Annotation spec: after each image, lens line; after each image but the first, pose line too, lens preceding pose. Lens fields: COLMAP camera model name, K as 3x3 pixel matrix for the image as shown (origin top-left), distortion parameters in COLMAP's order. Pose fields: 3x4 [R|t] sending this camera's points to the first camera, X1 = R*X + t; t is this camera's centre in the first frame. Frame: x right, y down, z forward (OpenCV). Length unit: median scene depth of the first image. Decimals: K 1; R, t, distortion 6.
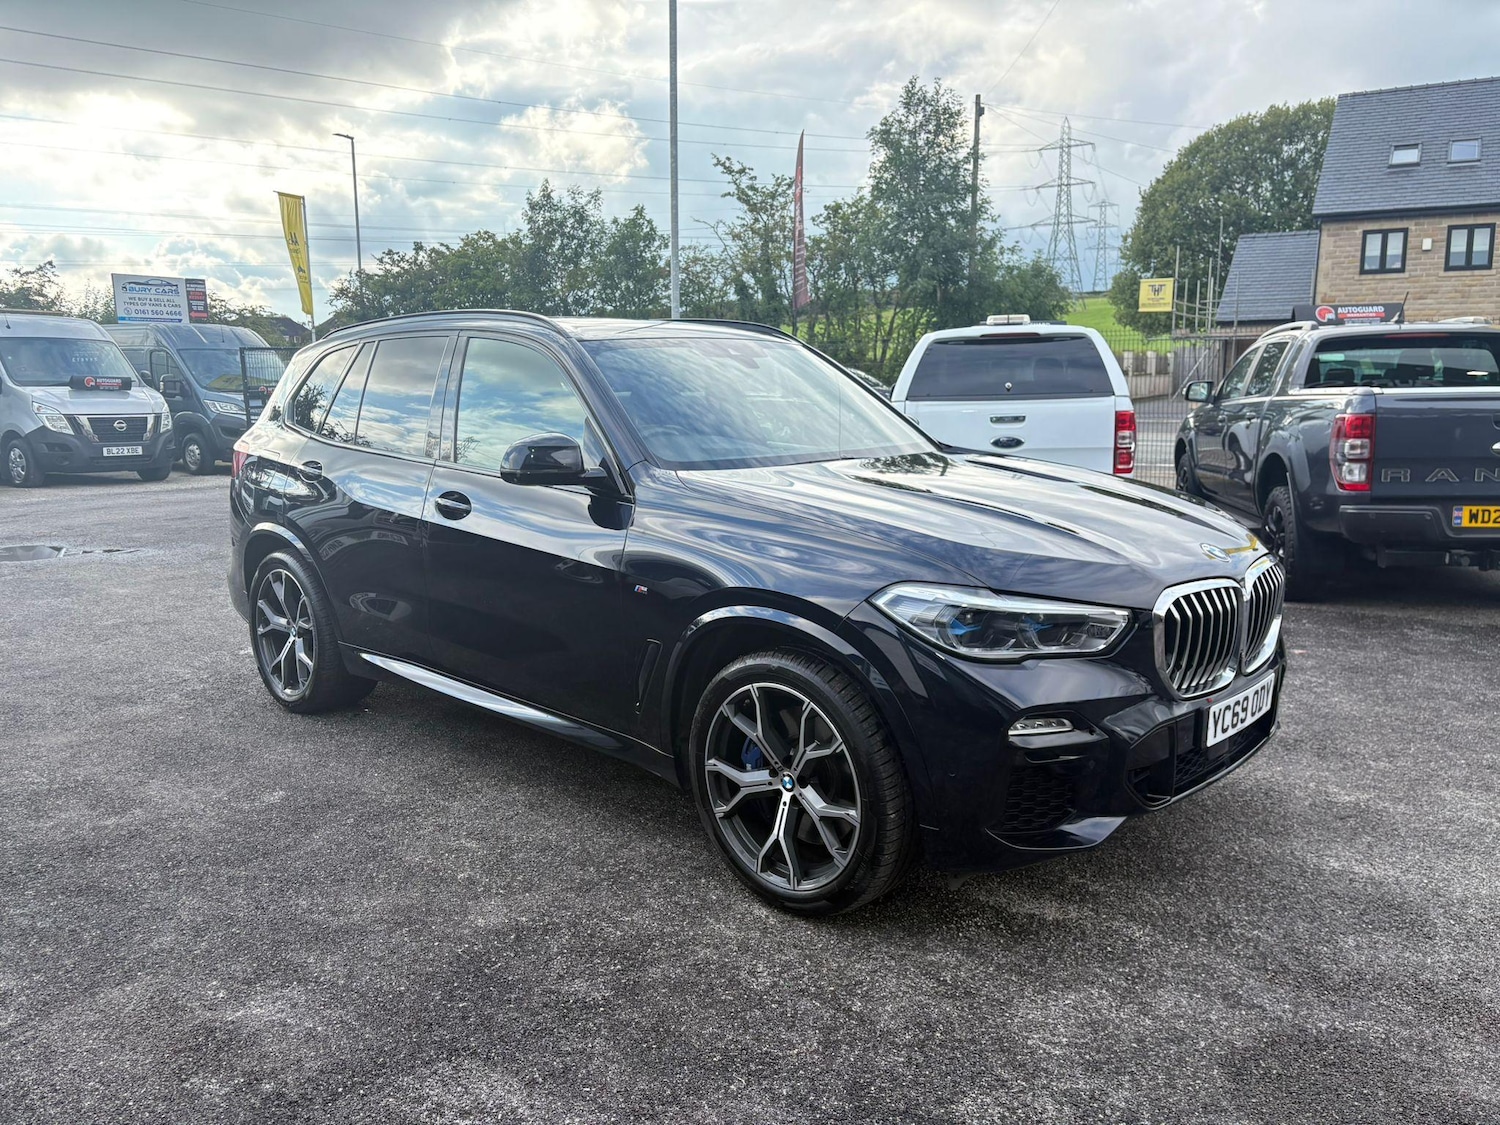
lens RADIAL K [[1137.2, 0, 760.0], [0, 1137.2, 555.4], [0, 0, 1]] dist [0.045884, -0.038190]
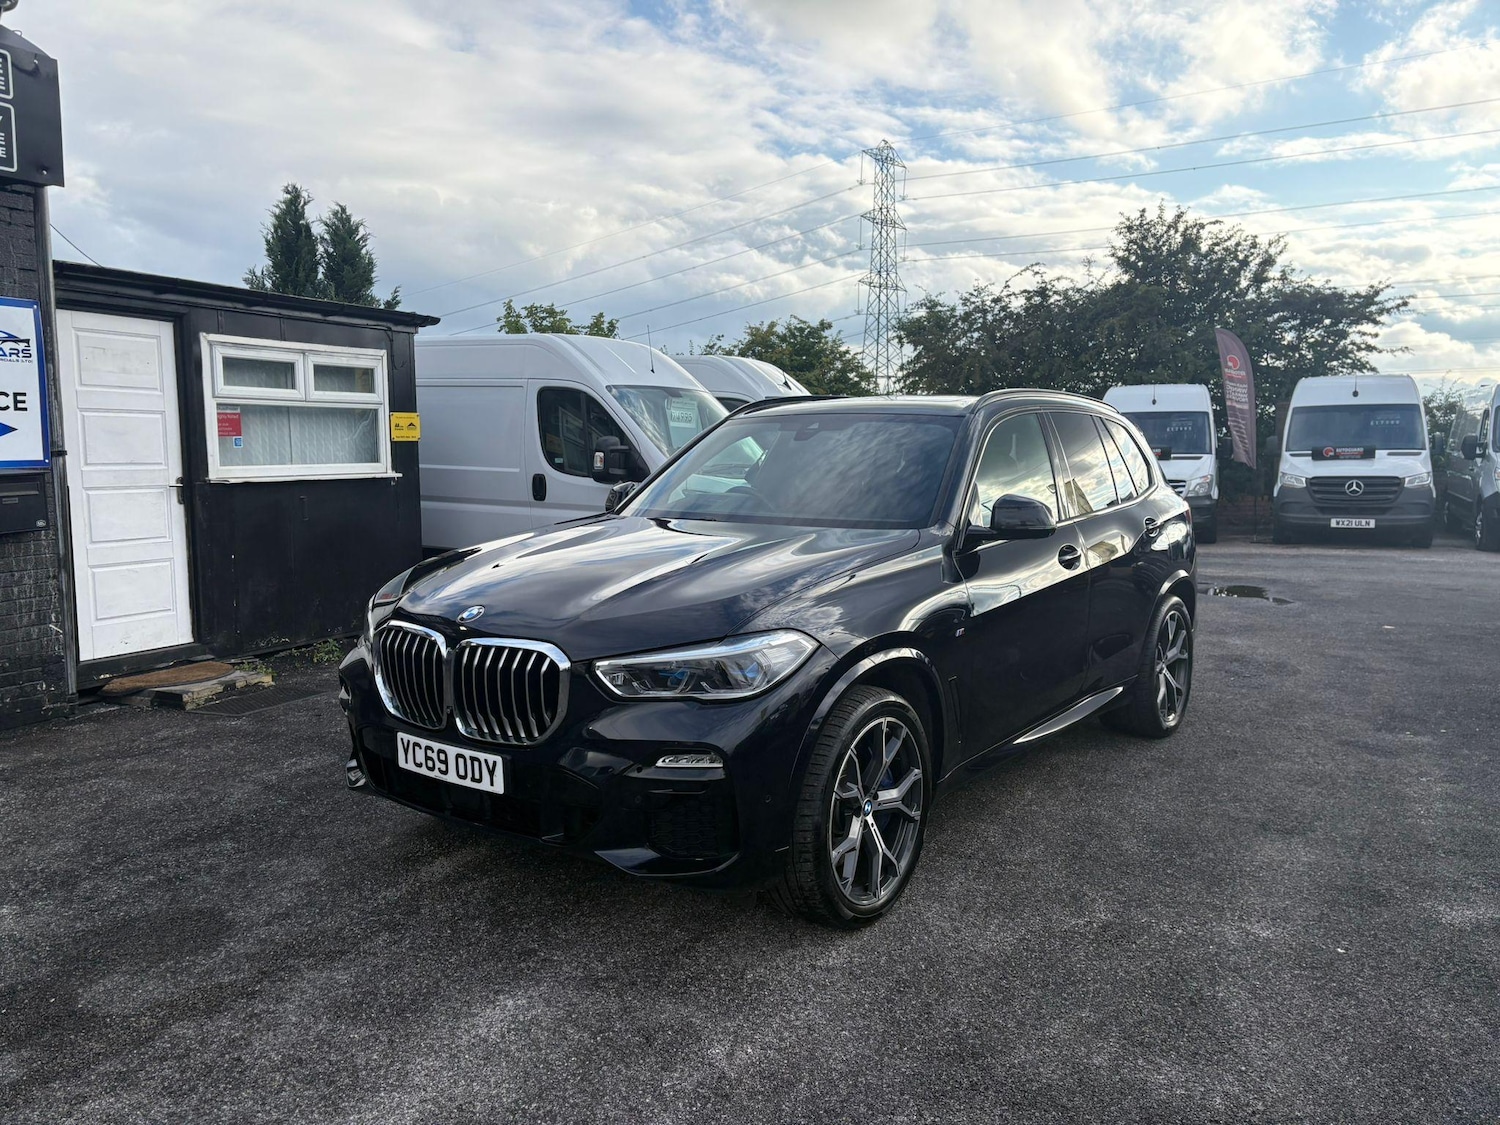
lens RADIAL K [[1137.2, 0, 743.0], [0, 1137.2, 558.7], [0, 0, 1]] dist [0.045884, -0.038190]
pose [[0.108658, 0.111203, -0.987840, 0.745578], [-0.162025, 0.982416, 0.092770, -0.097890], [0.980786, 0.149975, 0.124766, 0.559292]]
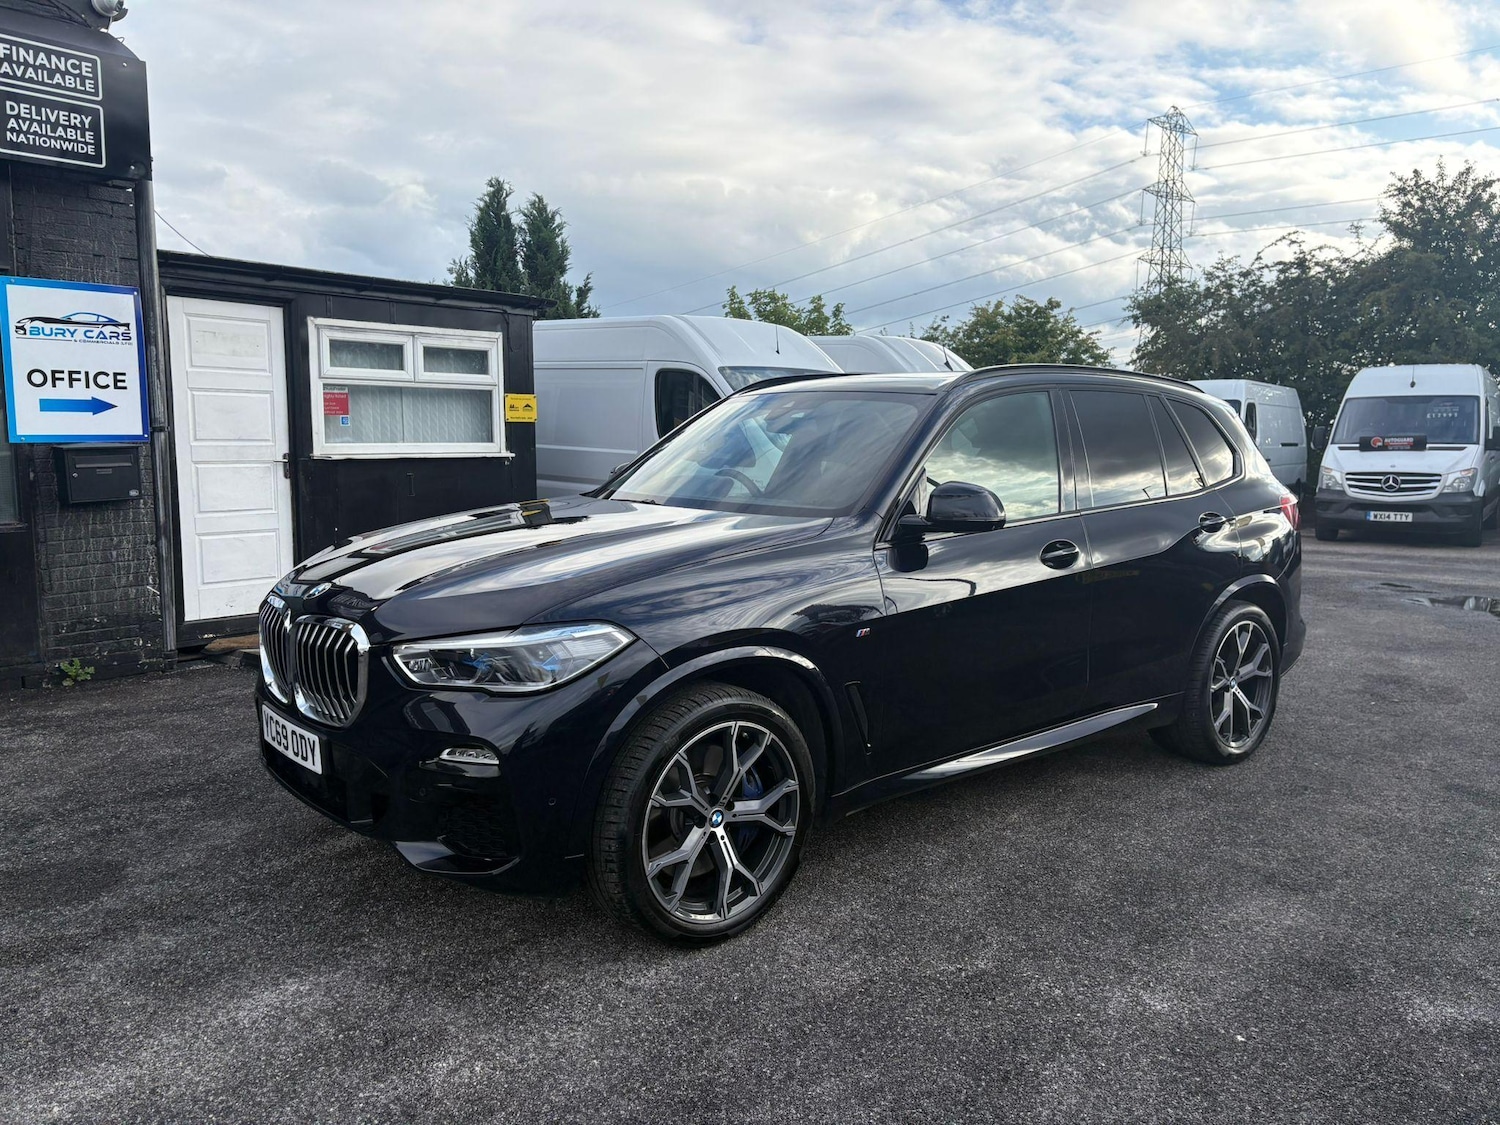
lens RADIAL K [[1137.2, 0, 751.6], [0, 1137.2, 561.0], [0, 0, 1]] dist [0.045884, -0.038190]
pose [[-0.116589, 0.125118, -0.985268, 0.702631], [-0.167917, 0.975269, 0.143718, -0.125585], [0.978882, 0.182200, -0.092696, 0.749930]]
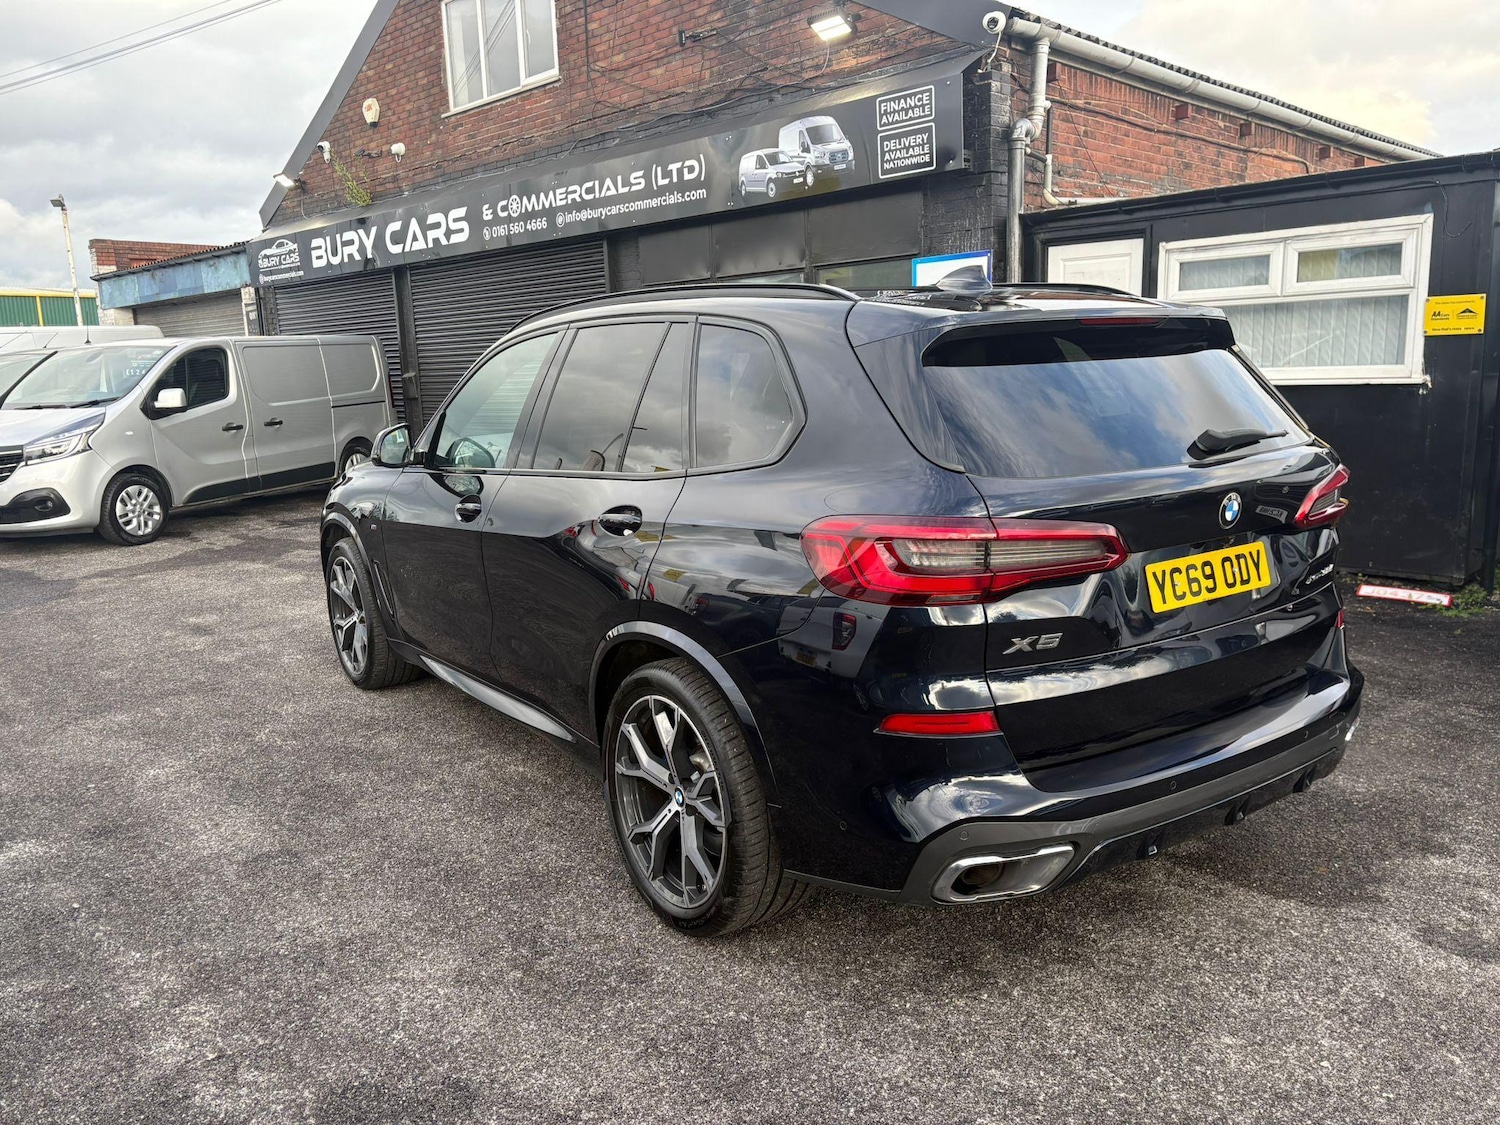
lens RADIAL K [[1137.2, 0, 739.6], [0, 1137.2, 563.9], [0, 0, 1]] dist [0.045884, -0.038190]
pose [[-0.976189, 0.005060, 0.216864, -0.262201], [0.077680, 0.941584, 0.327698, -0.233847], [-0.202538, 0.336741, -0.919556, 1.436443]]
